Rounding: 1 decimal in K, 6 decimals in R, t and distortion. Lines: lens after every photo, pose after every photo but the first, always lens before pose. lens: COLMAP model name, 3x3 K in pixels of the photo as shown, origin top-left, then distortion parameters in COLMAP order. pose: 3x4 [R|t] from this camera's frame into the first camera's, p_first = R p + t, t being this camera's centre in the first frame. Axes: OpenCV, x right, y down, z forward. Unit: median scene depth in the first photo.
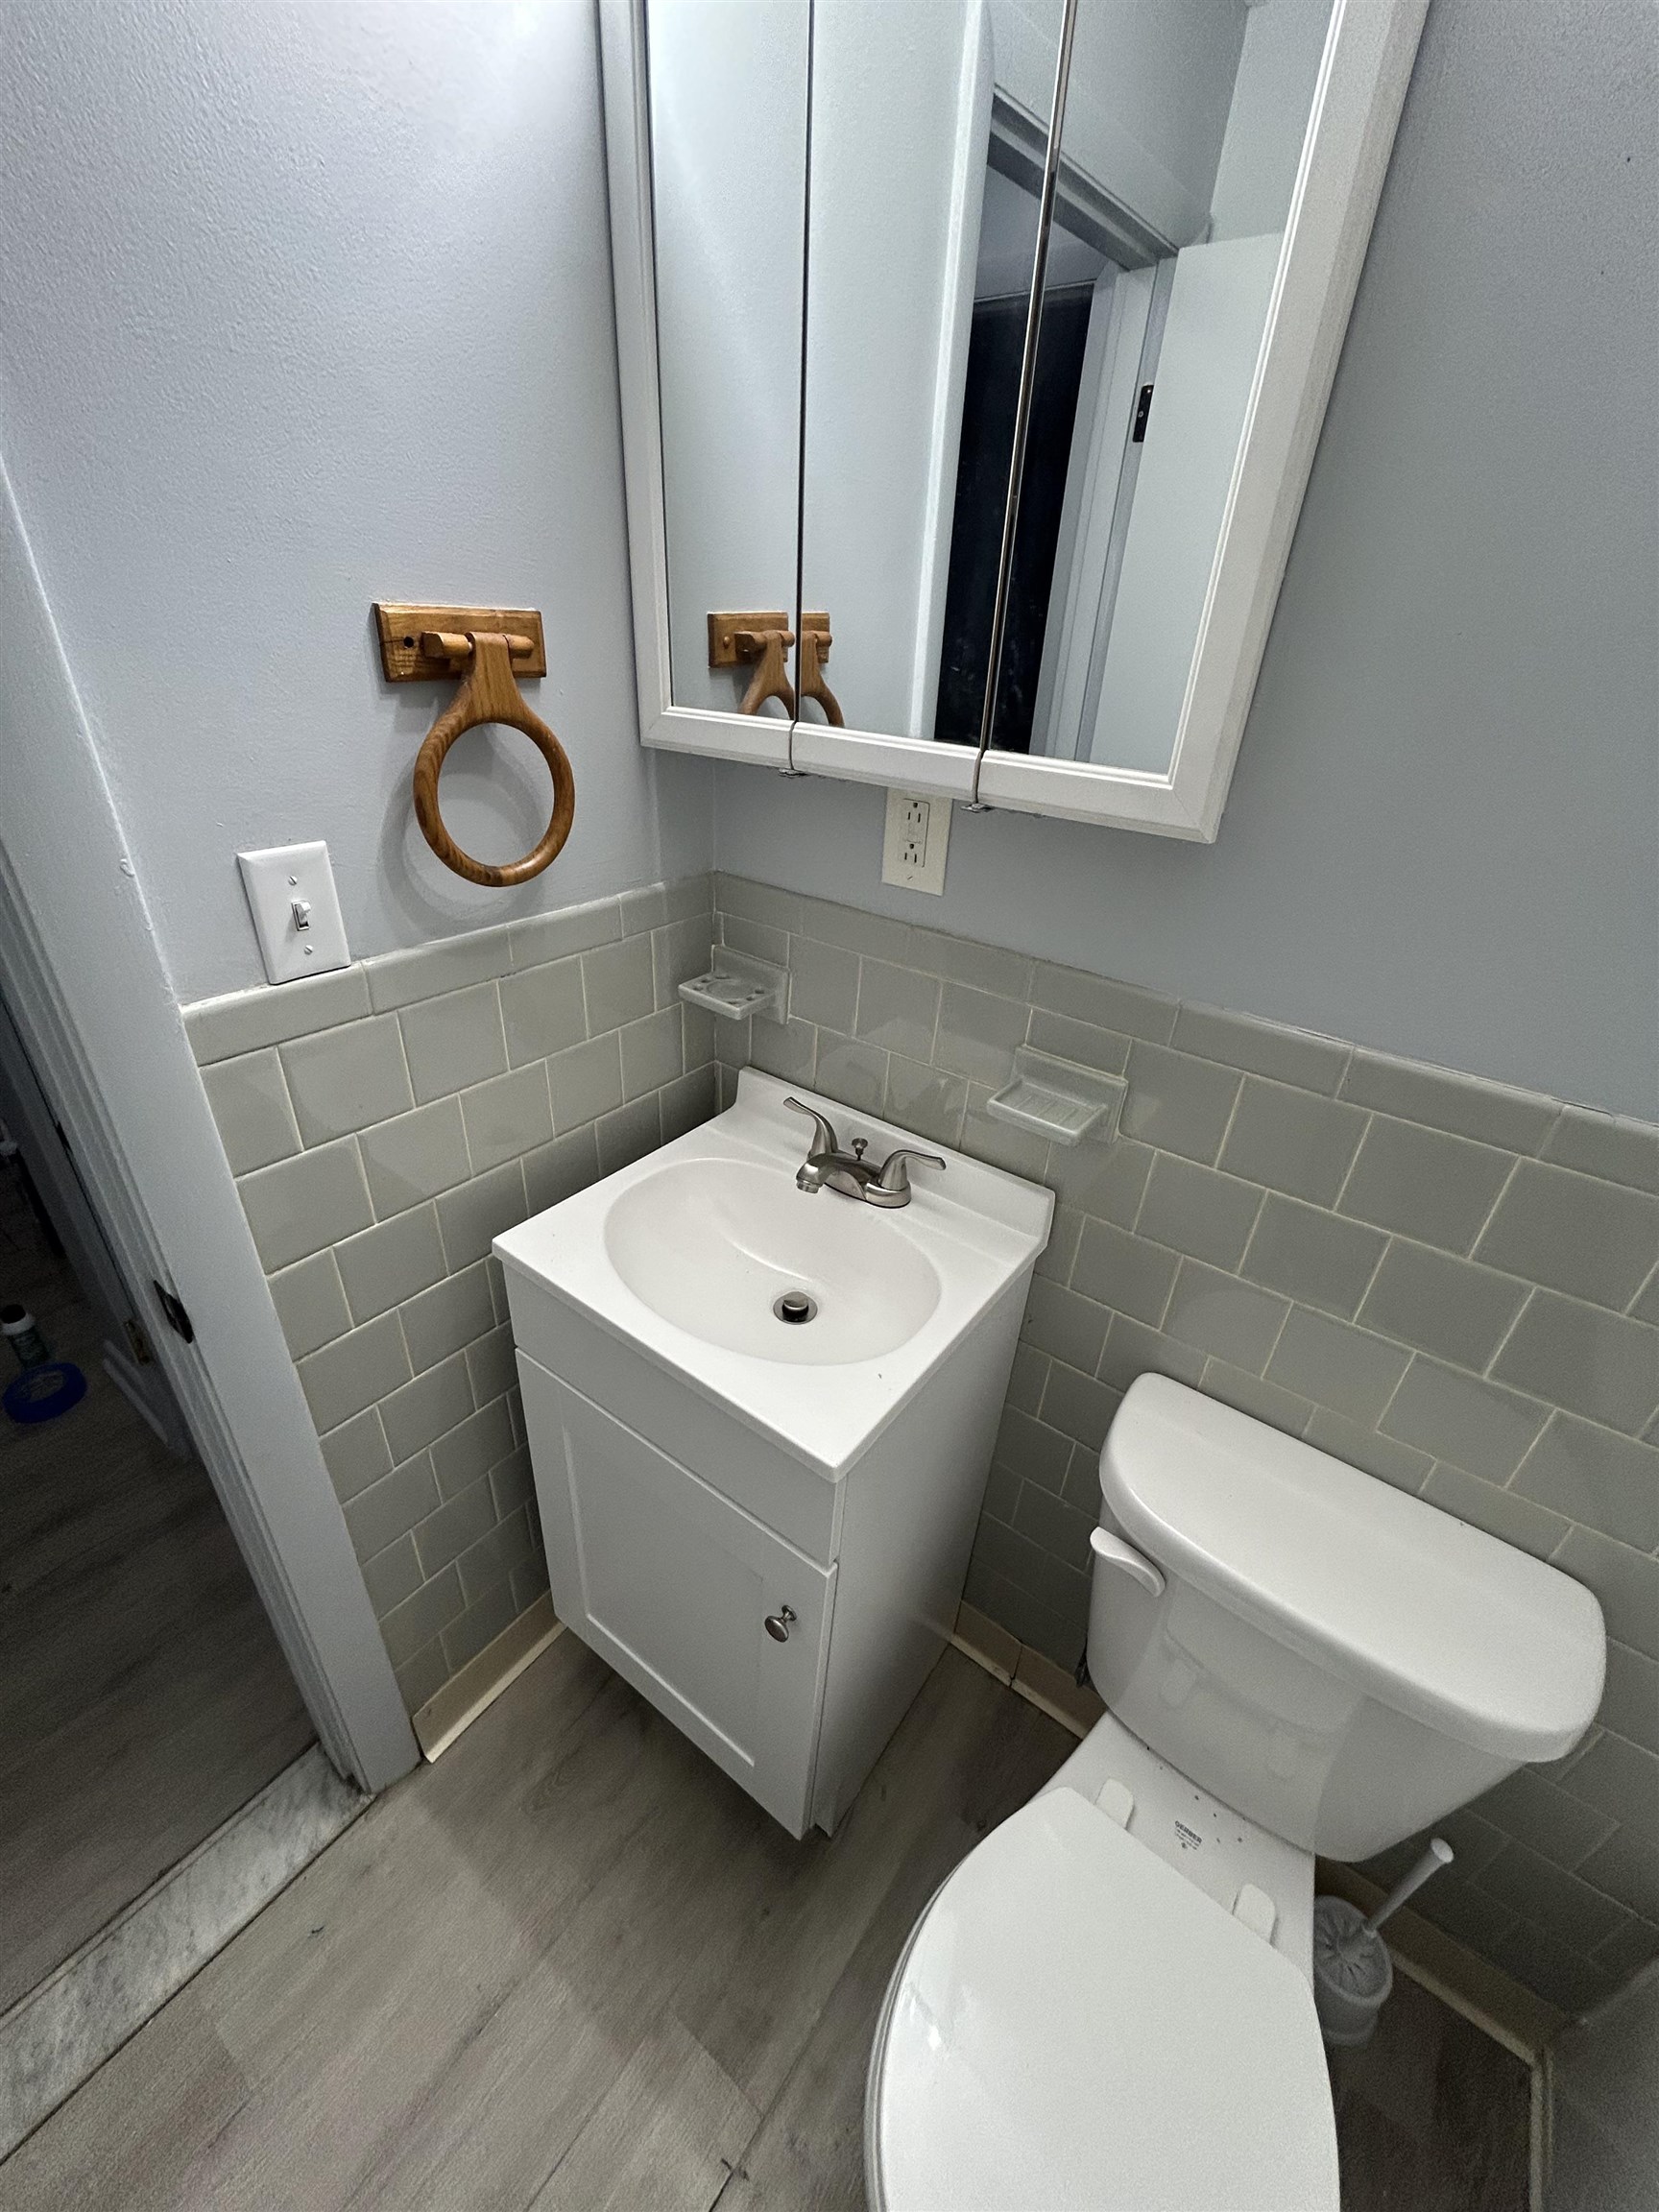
lens RADIAL K [[891.8, 0, 832.1], [0, 891.8, 1102.1], [0, 0, 1]] dist [-0.001934, 0.000146]
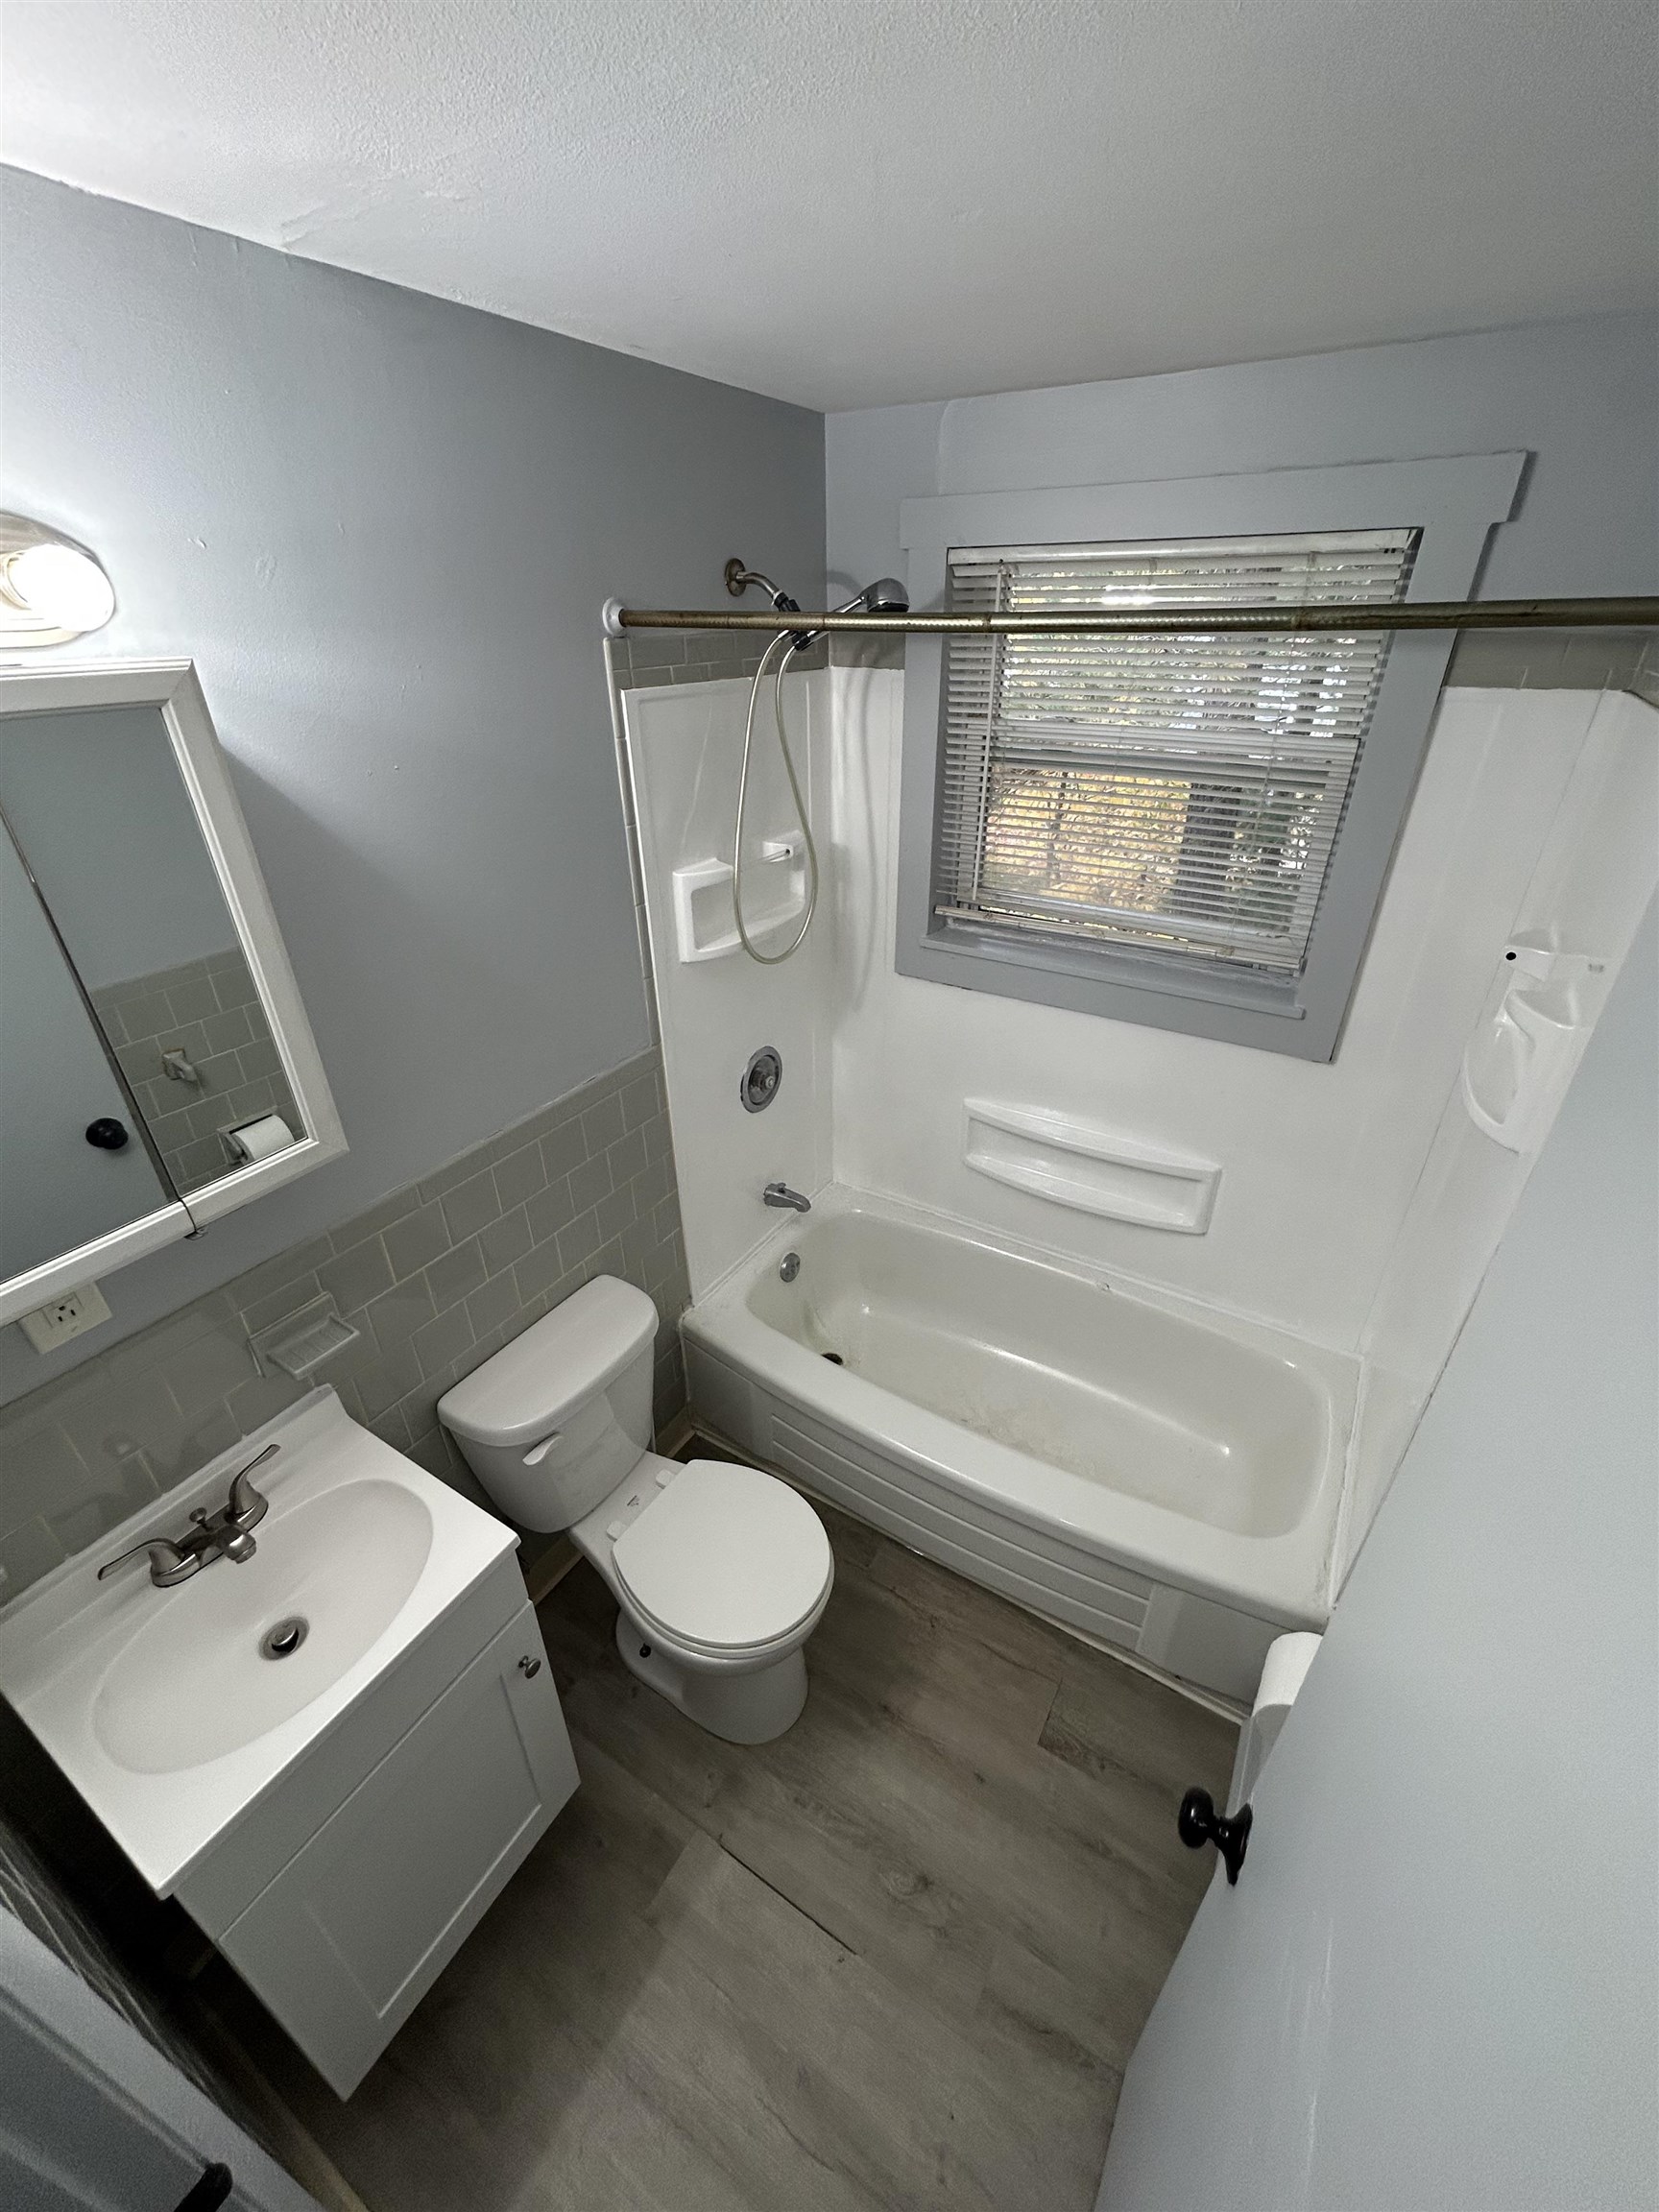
lens RADIAL K [[891.8, 0, 832.1], [0, 891.8, 1102.1], [0, 0, 1]] dist [-0.001934, 0.000146]
pose [[-0.080707, -0.539592, 0.838050, -0.707618], [0.485815, 0.712864, 0.505775, -0.514190], [-0.870327, 0.447957, 0.204609, -0.160831]]
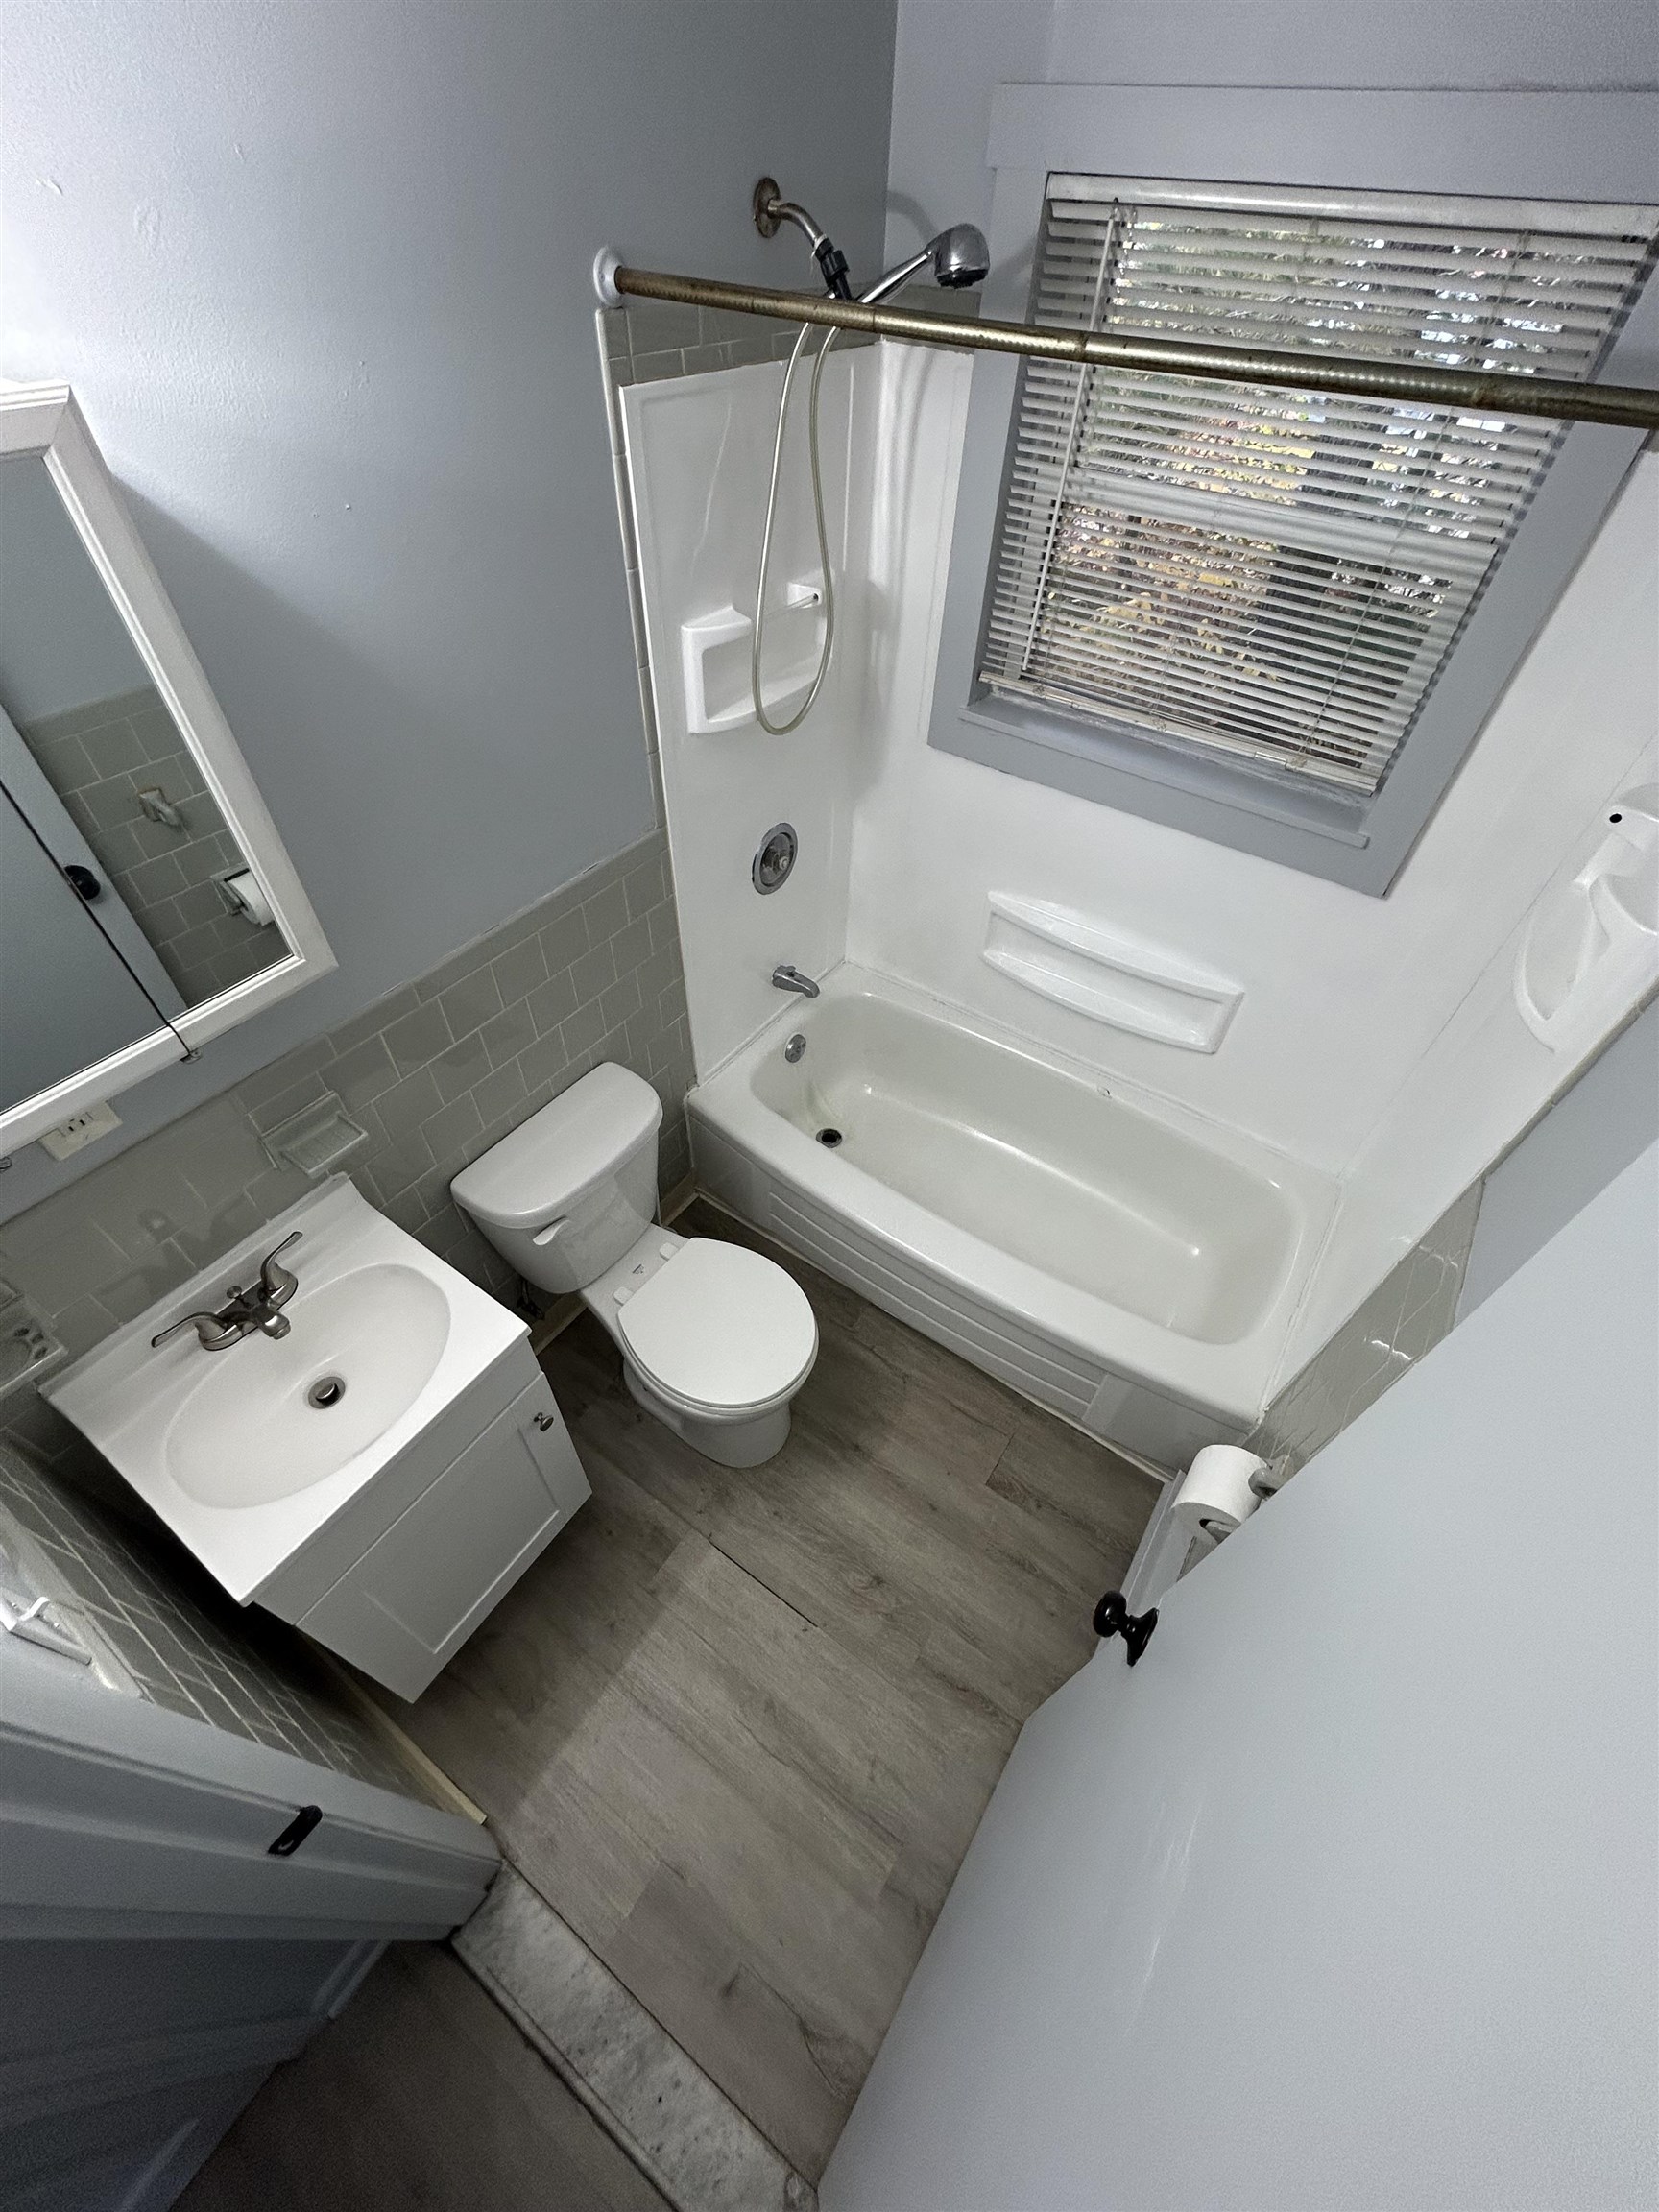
lens RADIAL K [[891.8, 0, 832.1], [0, 891.8, 1102.1], [0, 0, 1]] dist [-0.001934, 0.000146]
pose [[-0.026383, -0.770983, 0.636308, -0.576076], [0.451976, 0.558553, 0.695511, -0.588733], [-0.891640, 0.305946, 0.333730, -0.219318]]
